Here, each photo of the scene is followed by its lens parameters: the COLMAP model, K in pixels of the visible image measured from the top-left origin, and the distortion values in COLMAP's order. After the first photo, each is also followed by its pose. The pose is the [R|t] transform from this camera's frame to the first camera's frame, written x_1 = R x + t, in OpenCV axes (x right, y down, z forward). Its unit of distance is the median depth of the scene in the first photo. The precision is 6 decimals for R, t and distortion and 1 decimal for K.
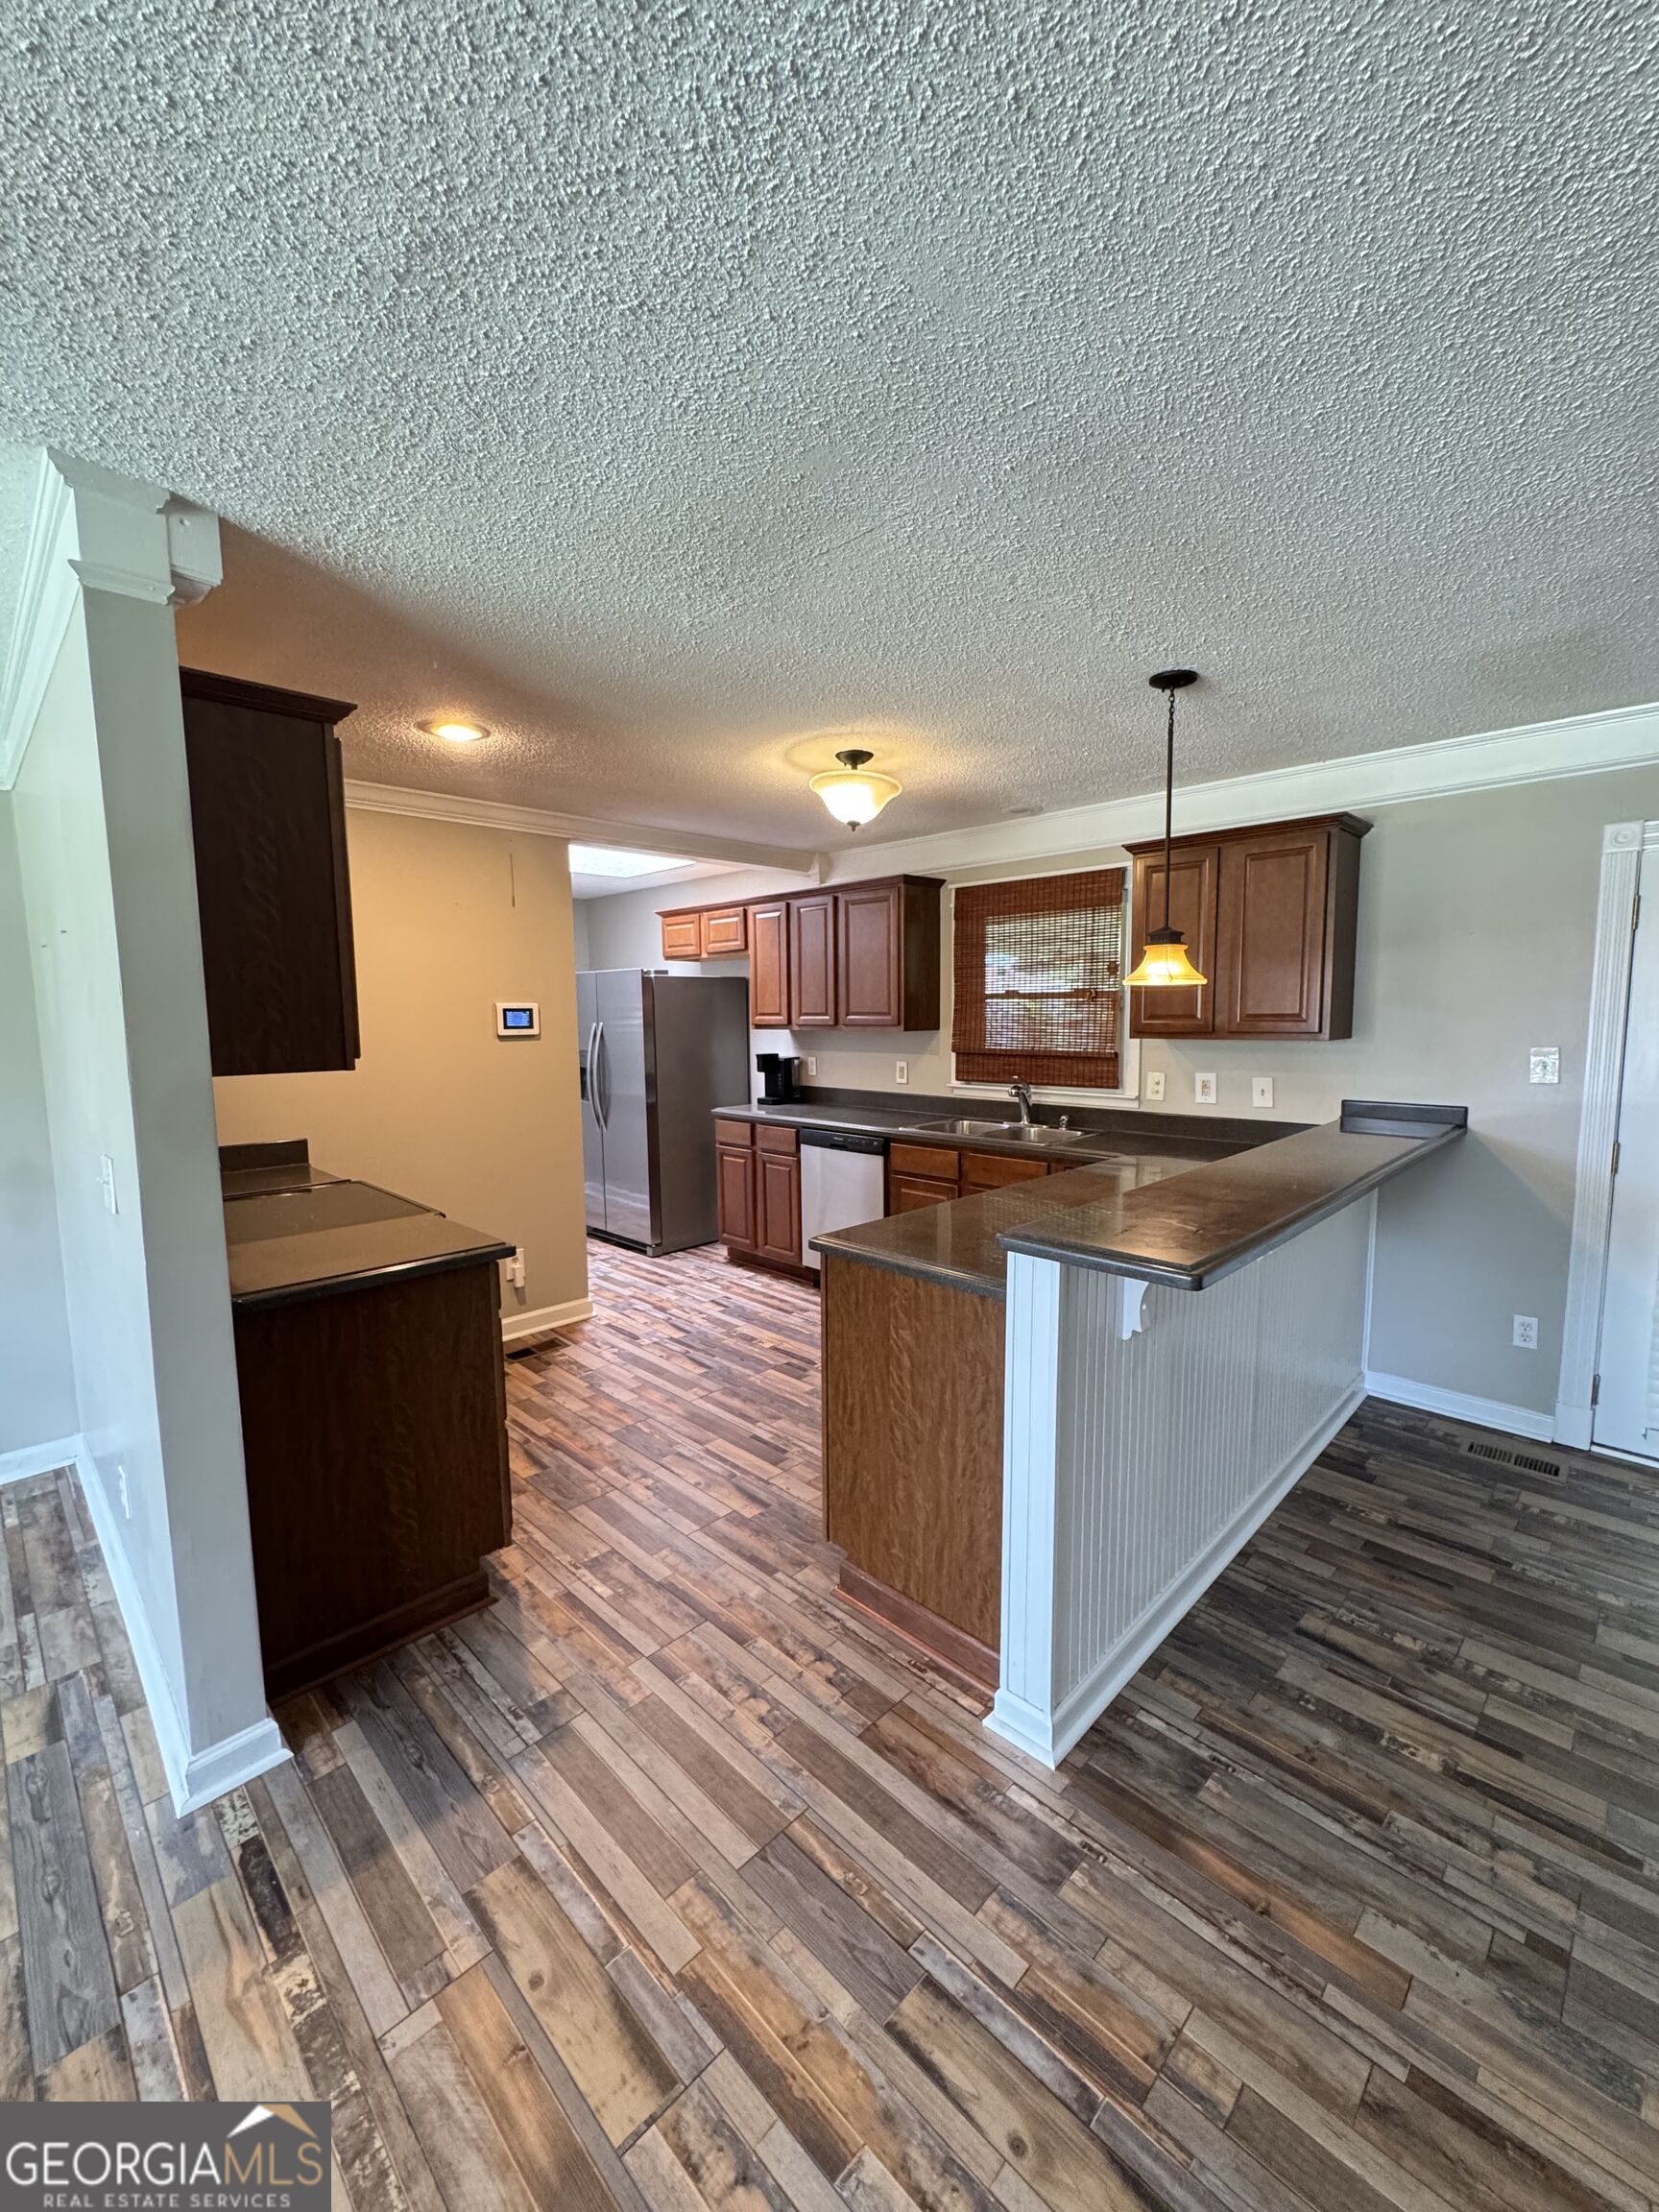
lens RADIAL K [[885.9, 0, 830.7], [0, 885.9, 1108.8], [0, 0, 1]] dist [-0.003865, 0.000381]
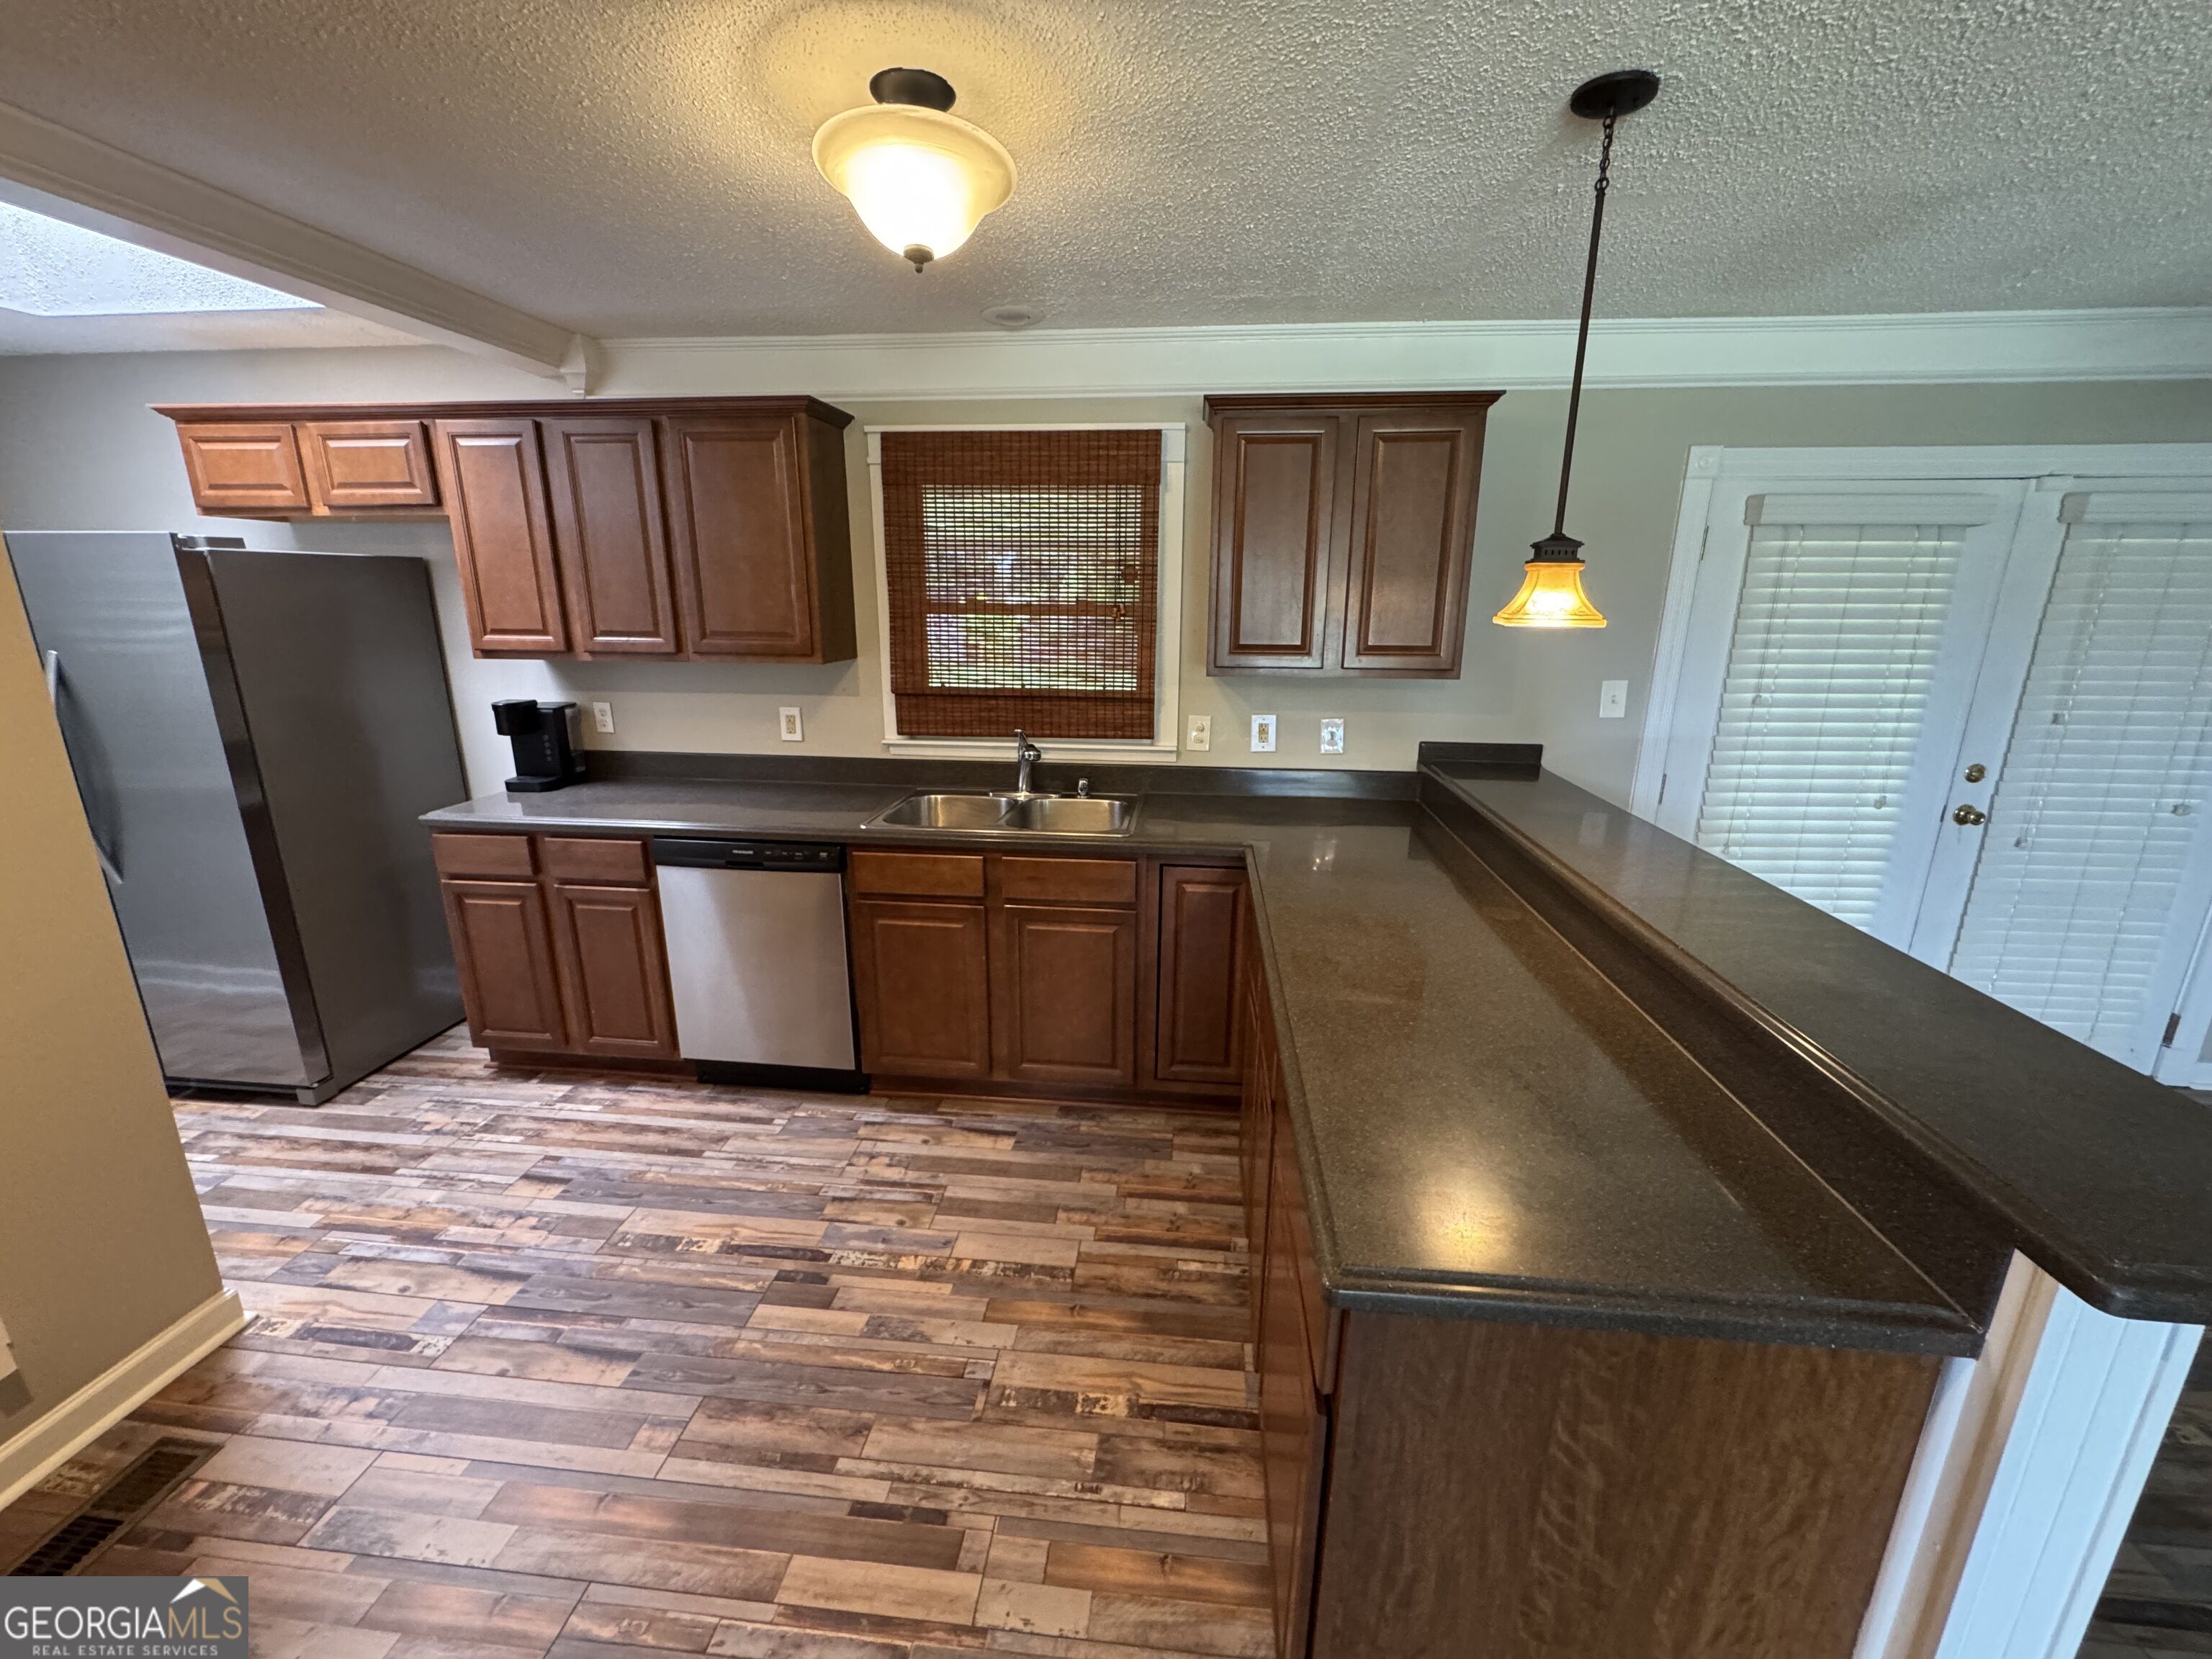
lens RADIAL K [[885.9, 0, 1110.8], [0, 885.9, 827.5], [0, 0, 1]] dist [-0.003865, 0.000381]
pose [[0.776437, -0.144910, 0.613309, -0.180424], [0.053847, 0.984900, 0.164539, -0.074758], [-0.627891, -0.094729, 0.772515, 0.430554]]
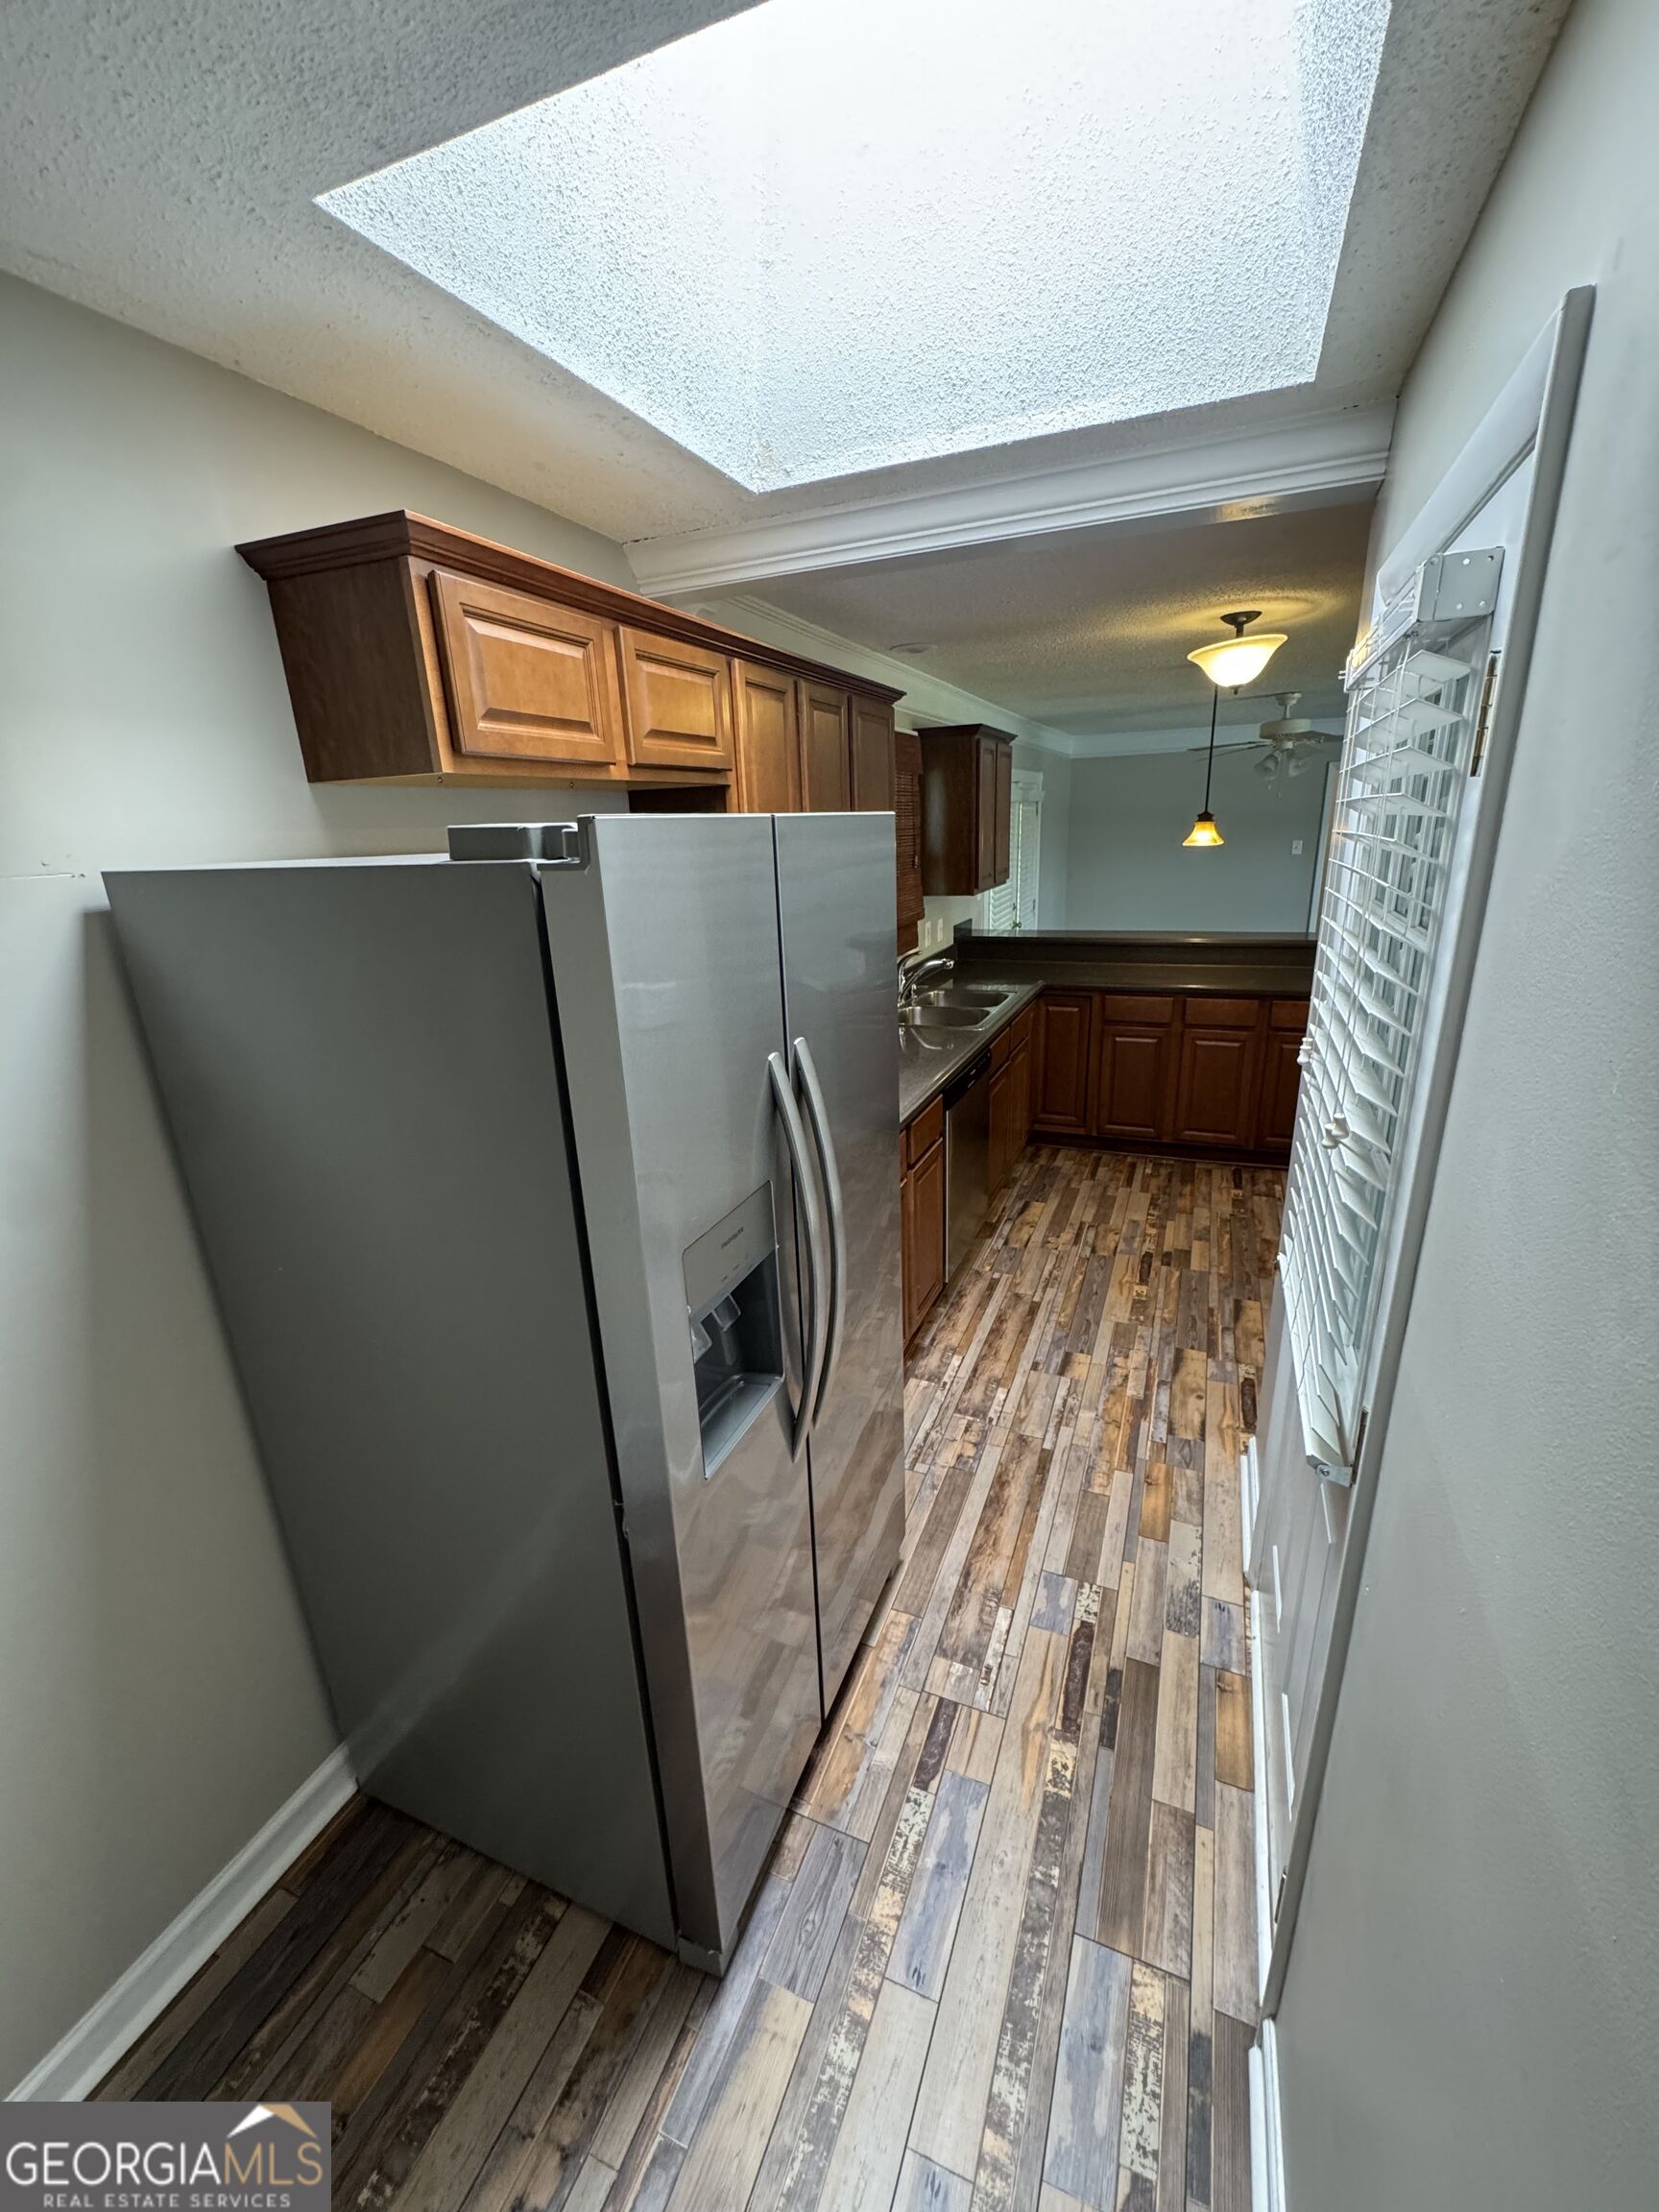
lens RADIAL K [[885.9, 0, 834.0], [0, 885.9, 1108.5], [0, 0, 1]] dist [-0.003865, 0.000381]
pose [[-0.377717, -0.259296, 0.888873, -0.669781], [0.146270, 0.931224, 0.333806, -0.219979], [-0.914295, 0.256100, -0.313812, 1.491906]]
